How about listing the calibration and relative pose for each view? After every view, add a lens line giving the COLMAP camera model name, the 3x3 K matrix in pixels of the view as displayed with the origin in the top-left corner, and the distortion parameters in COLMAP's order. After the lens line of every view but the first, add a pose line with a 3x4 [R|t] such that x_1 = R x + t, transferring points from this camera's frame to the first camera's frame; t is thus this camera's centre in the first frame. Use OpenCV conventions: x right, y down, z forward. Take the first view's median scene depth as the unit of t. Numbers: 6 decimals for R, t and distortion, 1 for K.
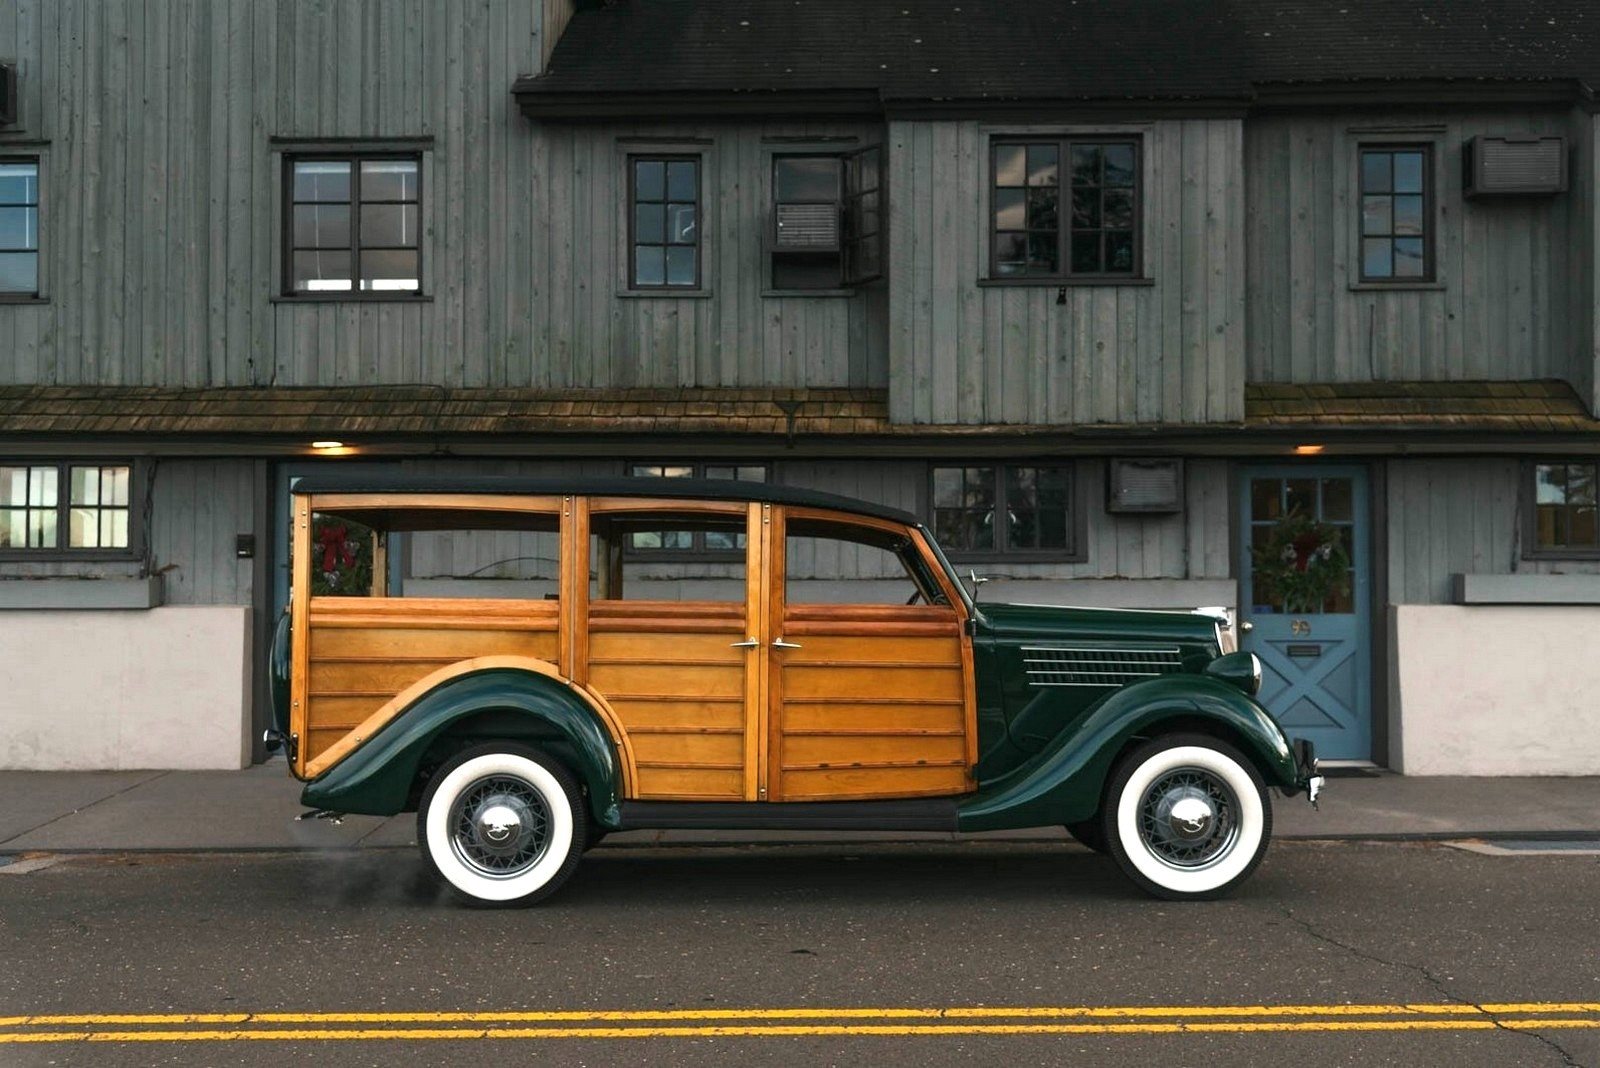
lens RADIAL K [[1778.5, 0, 818.9], [0, 1778.5, 558.3], [0, 0, 1]] dist [0.002211, 0.000000]
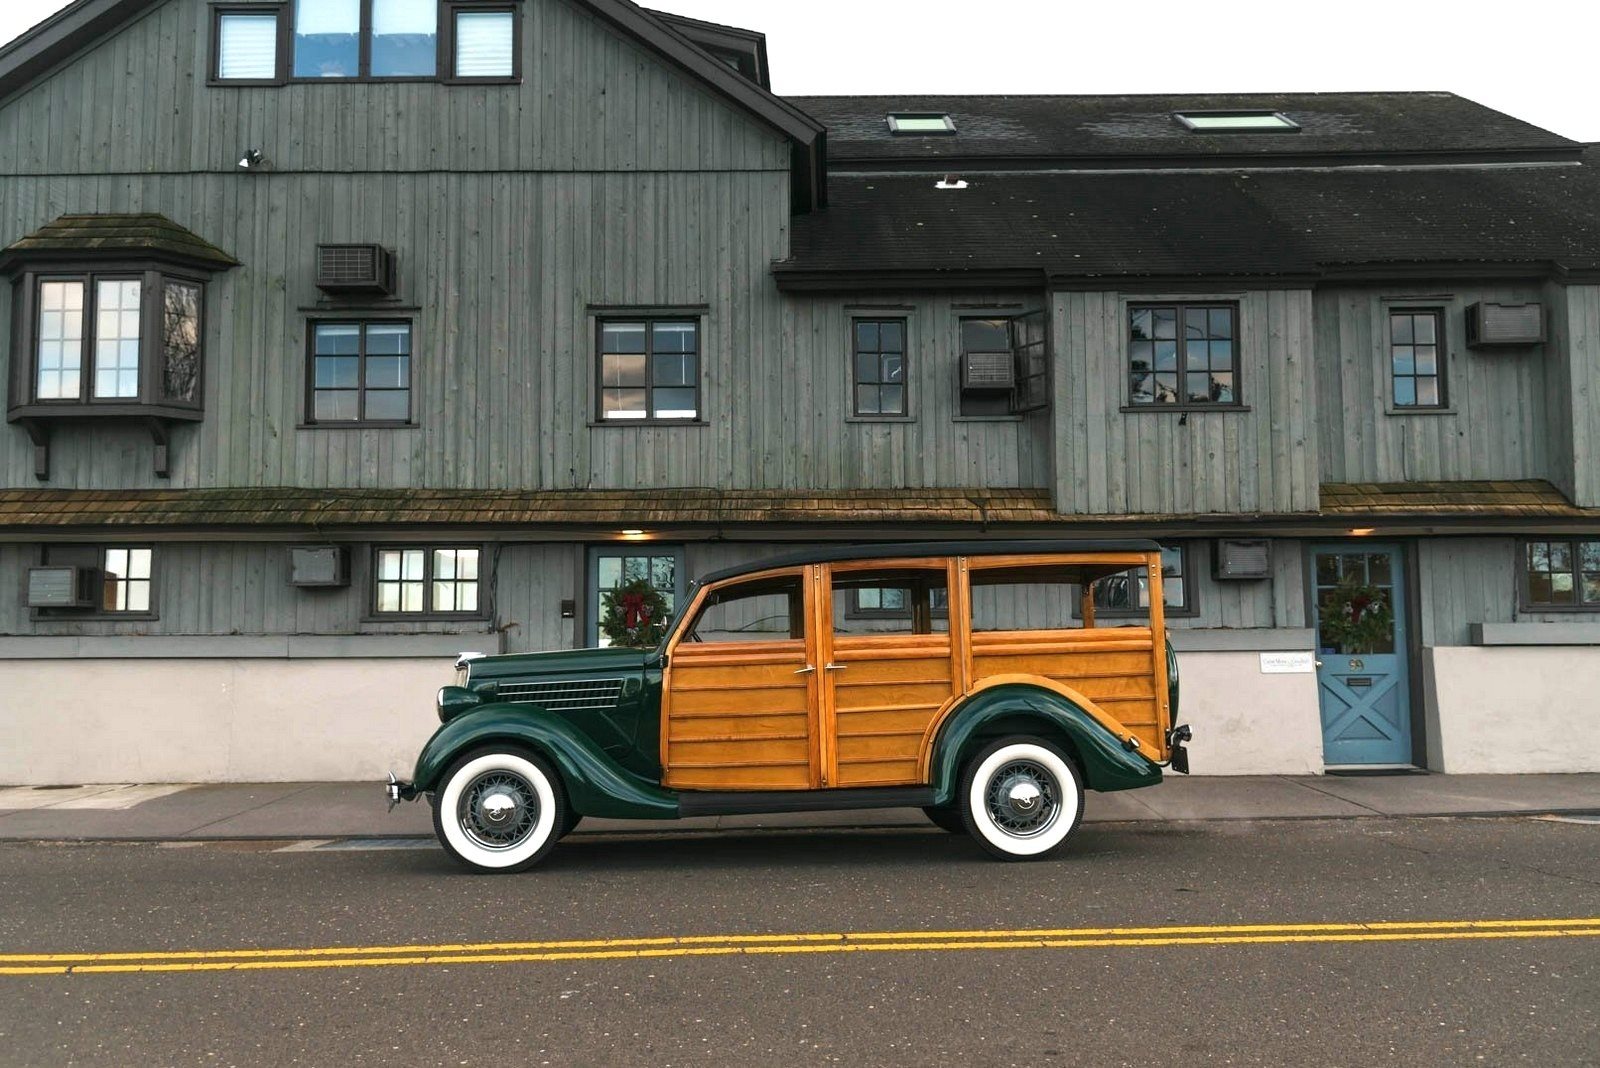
lens RADIAL K [[1331.2, 0, 814.9], [0, 1331.2, 562.5], [0, 0, 1]] dist [0.038550, -0.057606]
pose [[0.999596, -0.005757, 0.027830, -0.166028], [0.007372, 0.998272, -0.058298, 0.017975], [-0.027446, 0.058480, 0.997911, -0.000268]]
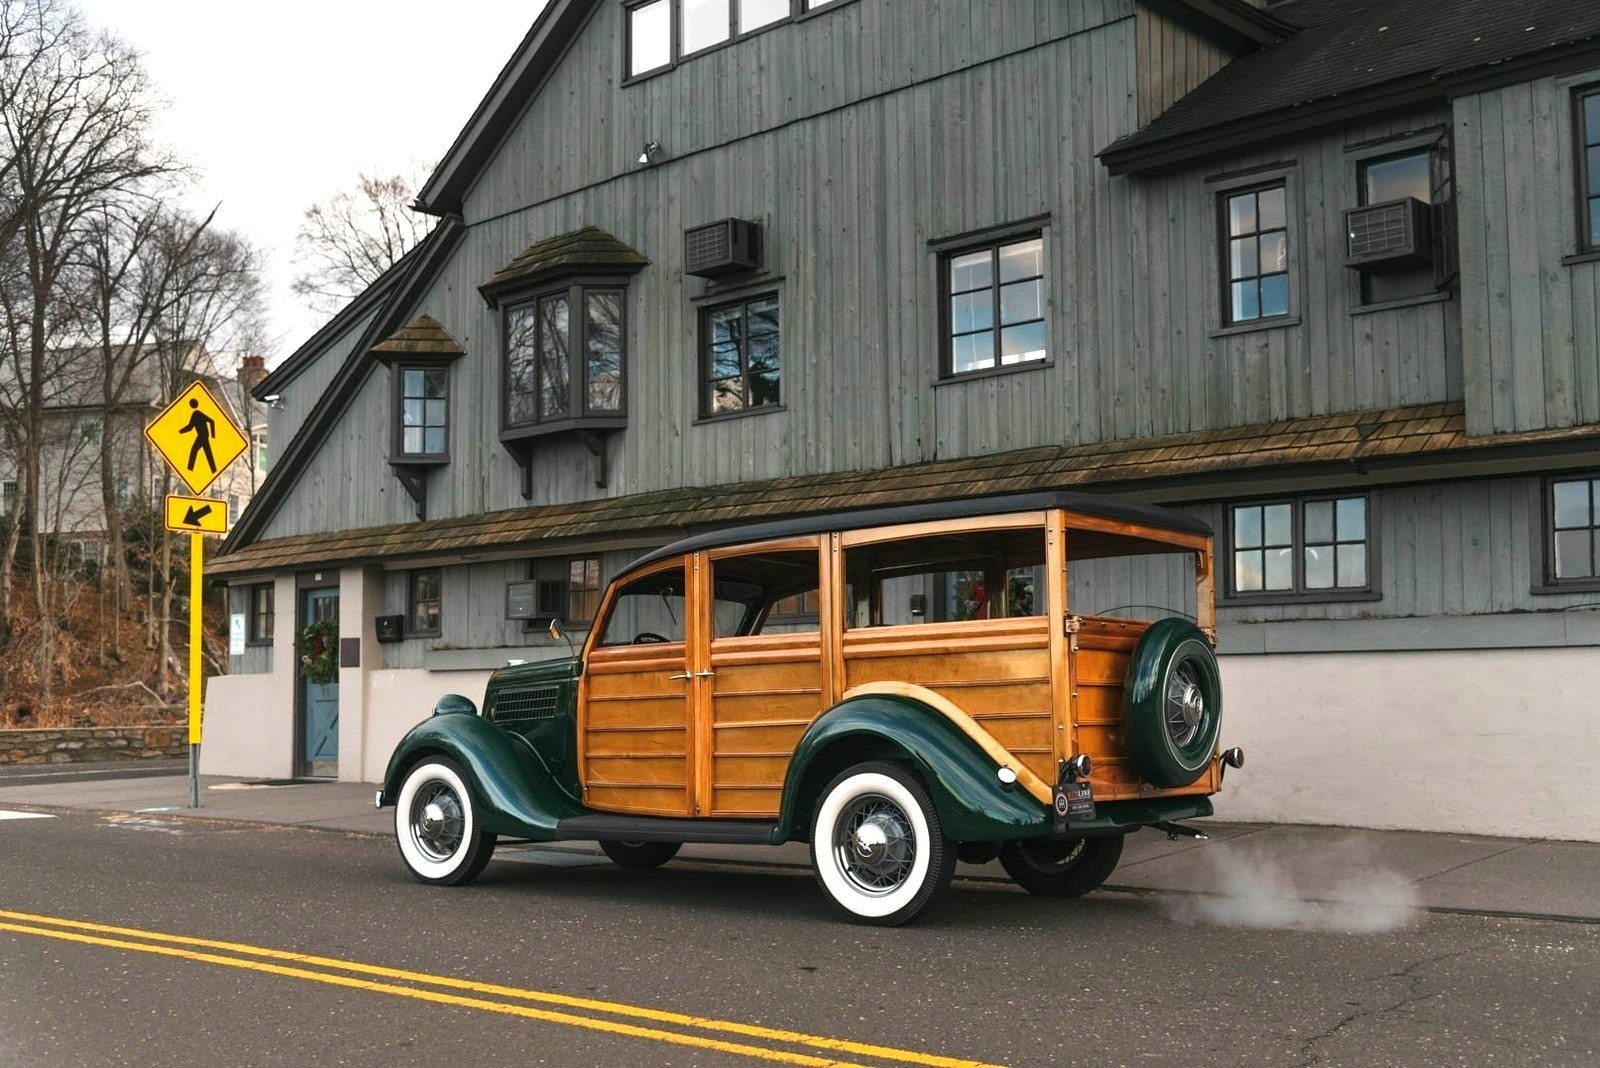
lens RADIAL K [[1714.5, 0, 816.3], [0, 1714.5, 557.6], [0, 0, 1]] dist [0.003786, 0.000000]
pose [[0.754204, -0.057564, -0.654112, 0.337144], [0.024253, 0.997912, -0.059856, 0.026283], [0.656192, 0.029279, 0.754025, 0.143785]]
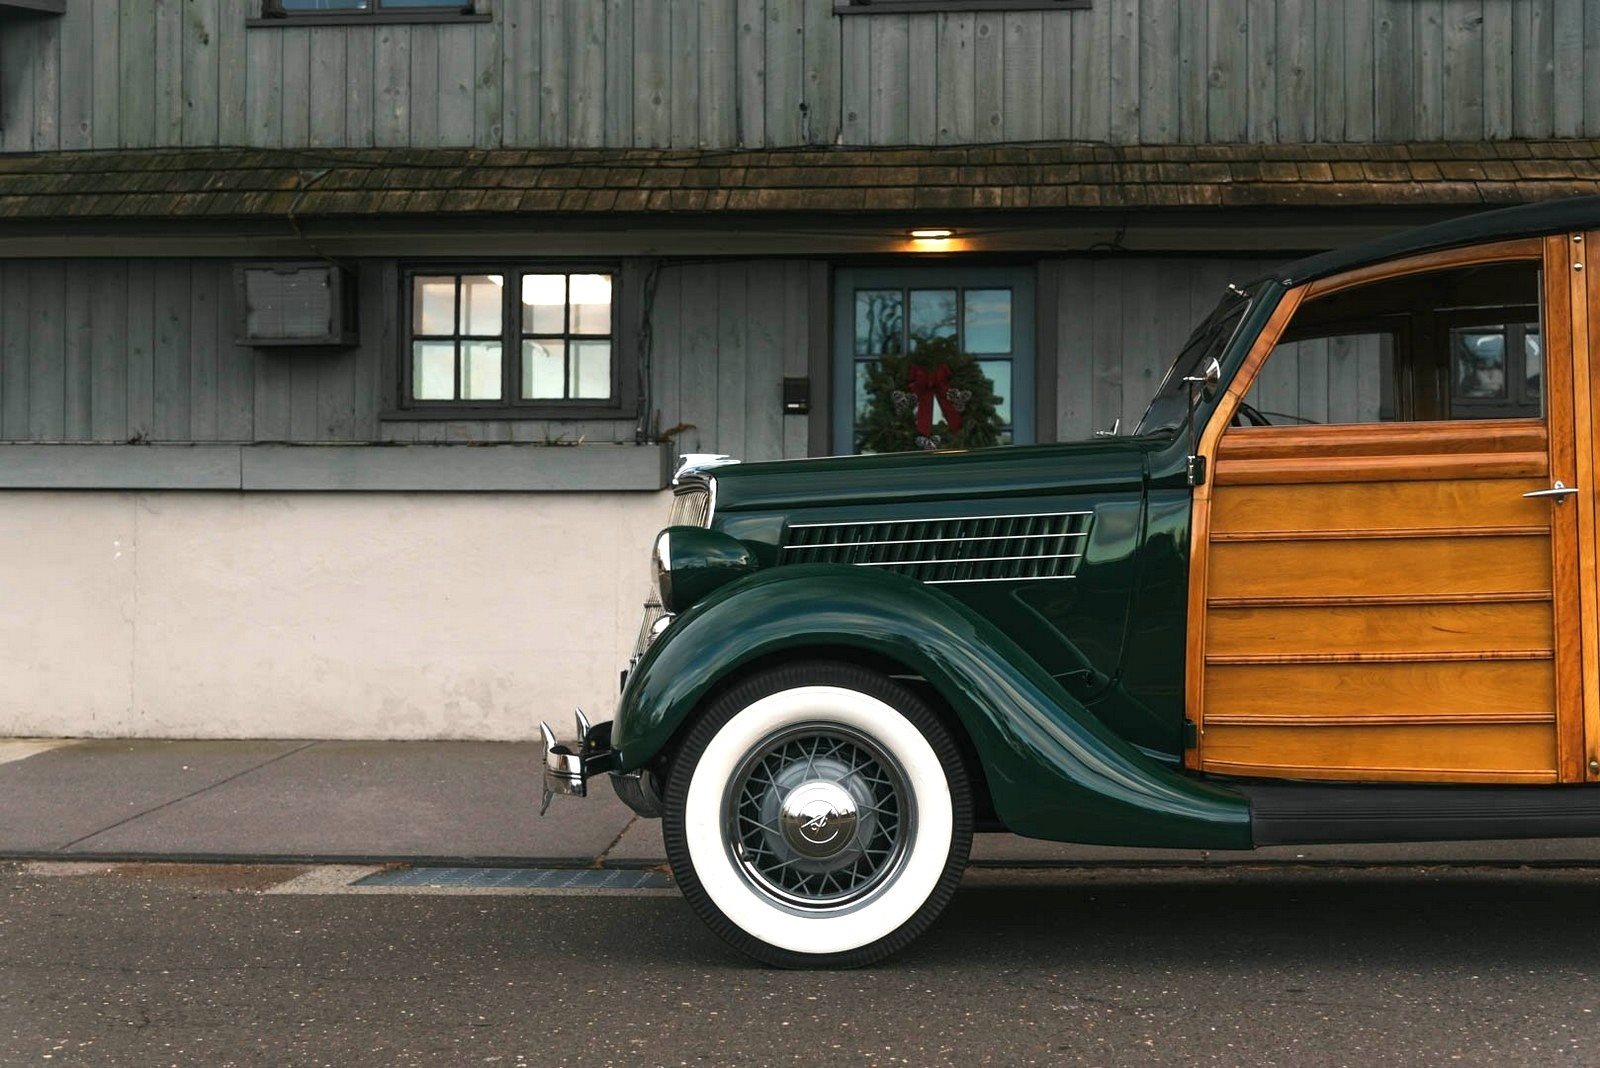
lens RADIAL K [[2287.2, 0, 806.6], [0, 2287.2, 540.7], [0, 0, 1]] dist [0.005723, 0.000000]
pose [[0.997621, 0.001112, -0.068926, -0.262387], [-0.000226, 0.999917, 0.012870, 0.034992], [0.068934, -0.012824, 0.997539, 0.176346]]
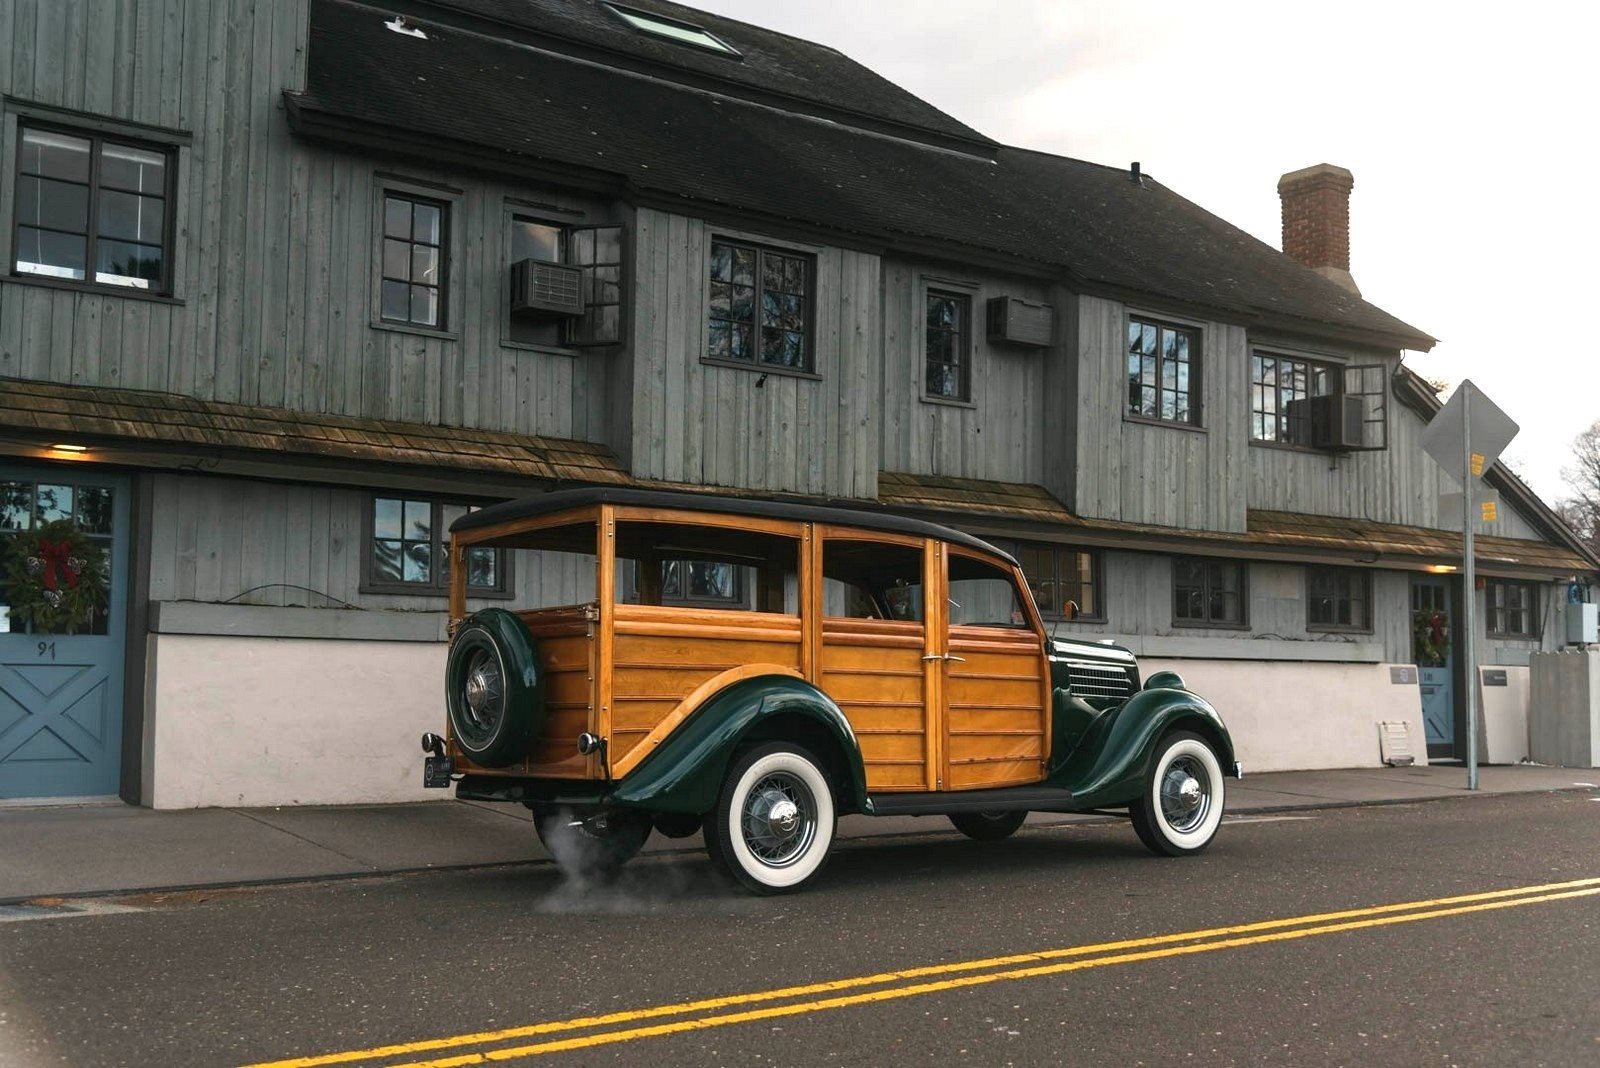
lens RADIAL K [[1714.5, 0, 787.0], [0, 1714.5, 546.5], [0, 0, 1]] dist [0.003786, 0.000000]
pose [[0.793652, 0.058593, 0.605544, -0.505752], [-0.025748, 0.997694, -0.062792, 0.030320], [-0.607827, 0.034244, 0.793331, 0.096520]]
